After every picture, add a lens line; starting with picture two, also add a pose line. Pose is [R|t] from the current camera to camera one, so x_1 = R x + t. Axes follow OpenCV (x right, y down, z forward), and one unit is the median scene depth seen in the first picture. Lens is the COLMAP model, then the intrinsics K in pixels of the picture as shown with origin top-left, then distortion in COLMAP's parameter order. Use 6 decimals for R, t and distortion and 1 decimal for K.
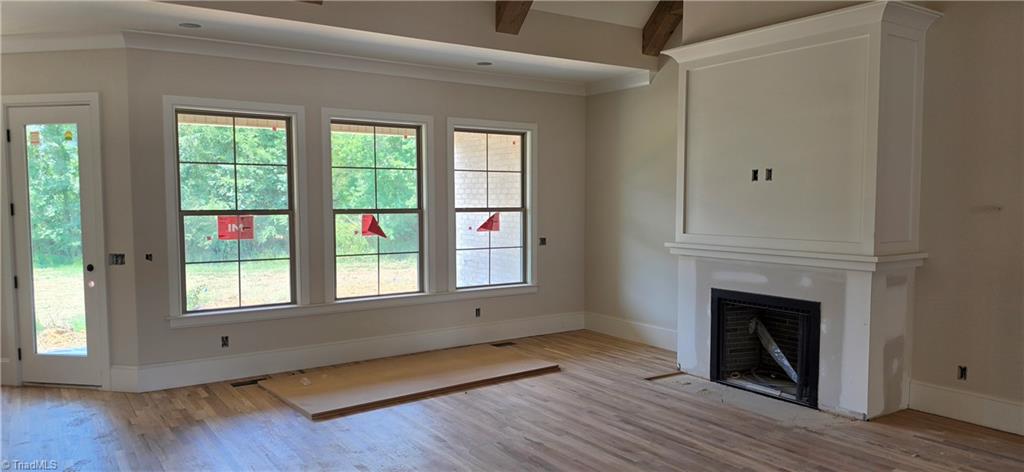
lens RADIAL K [[705.9, 0, 513.5], [0, 705.9, 244.8], [0, 0, 1]] dist [0.071006, -0.086191]
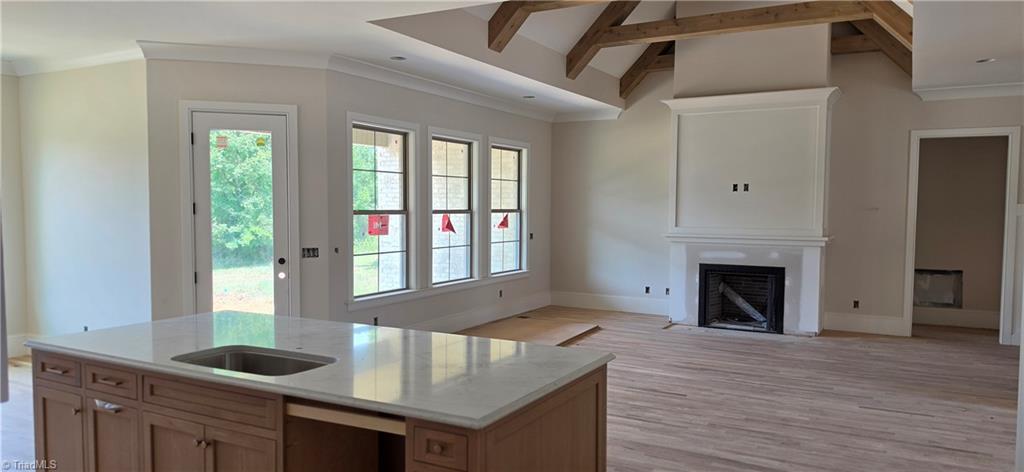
lens RADIAL K [[705.9, 0, 511.9], [0, 705.9, 242.7], [0, 0, 1]] dist [0.071006, -0.086191]
pose [[0.895456, -0.018361, 0.444772, -0.709293], [0.023265, 0.999714, -0.005570, 0.016591], [-0.444542, 0.015335, 0.895627, -0.143858]]
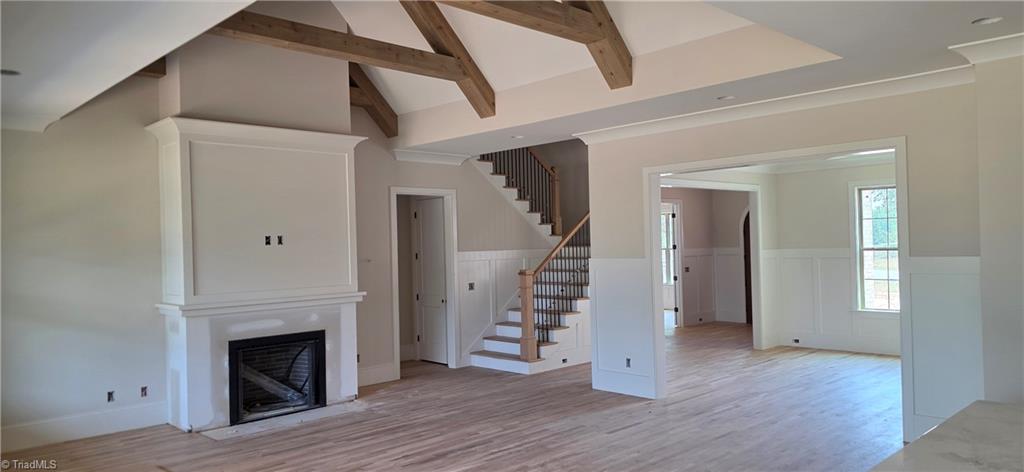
lens RADIAL K [[705.9, 0, 515.3], [0, 705.9, 243.4], [0, 0, 1]] dist [0.071006, -0.086191]
pose [[-0.170837, 0.009276, 0.985256, -0.881926], [0.094153, 0.995533, 0.006953, -0.055580], [-0.980791, 0.093953, -0.170947, 0.719845]]
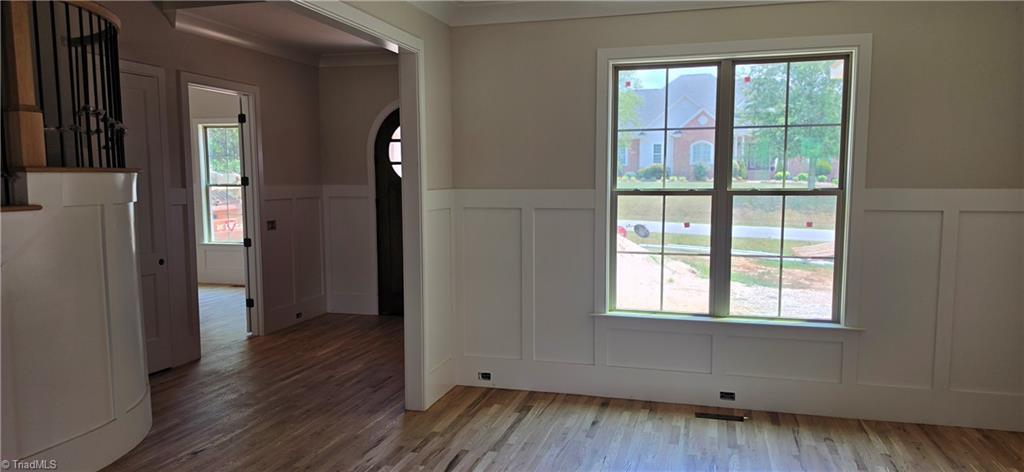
lens RADIAL K [[705.9, 0, 506.2], [0, 705.9, 248.9], [0, 0, 1]] dist [0.071006, -0.086191]
pose [[-0.635714, -0.072303, 0.768531, 0.038208], [0.057072, 0.988476, 0.140204, -0.012363], [-0.769812, 0.132991, -0.624262, 0.272680]]
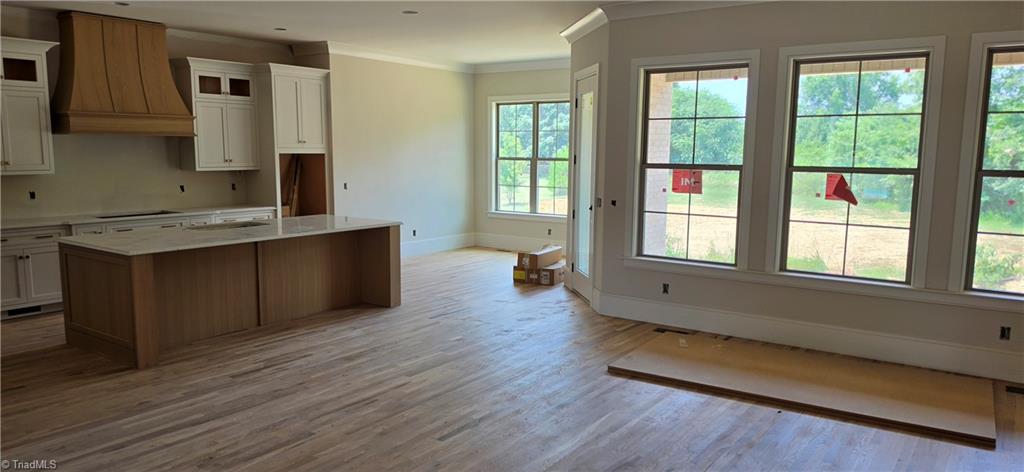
lens RADIAL K [[705.9, 0, 528.1], [0, 705.9, 250.1], [0, 0, 1]] dist [0.071006, -0.086191]
pose [[0.347959, 0.143486, -0.926464, 0.483509], [-0.072626, 0.989374, 0.125953, -0.038204], [0.934692, 0.023459, 0.354682, 0.427580]]
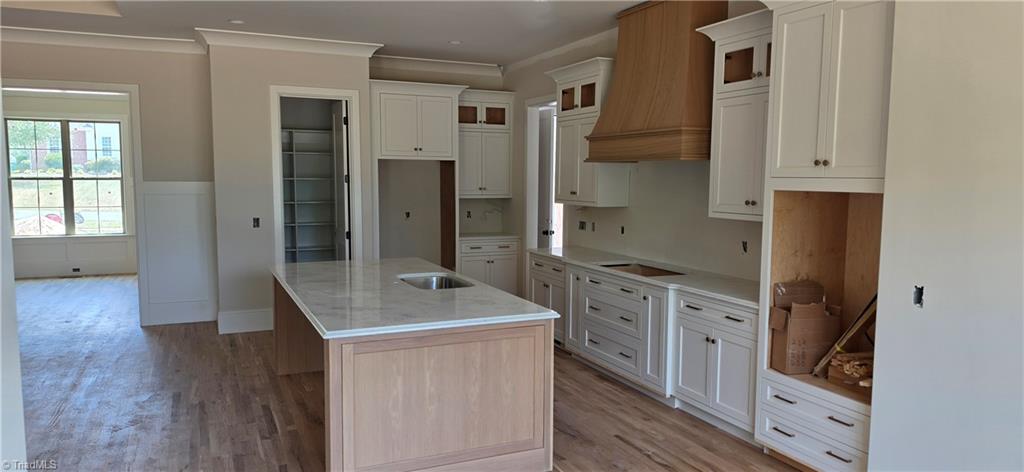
lens RADIAL K [[705.9, 0, 525.9], [0, 705.9, 244.8], [0, 0, 1]] dist [0.071006, -0.086191]
pose [[-0.985884, -0.022225, 0.165946, -0.872440], [0.005401, 0.986413, 0.164198, -0.070601], [-0.167341, 0.162776, -0.972369, 1.103099]]
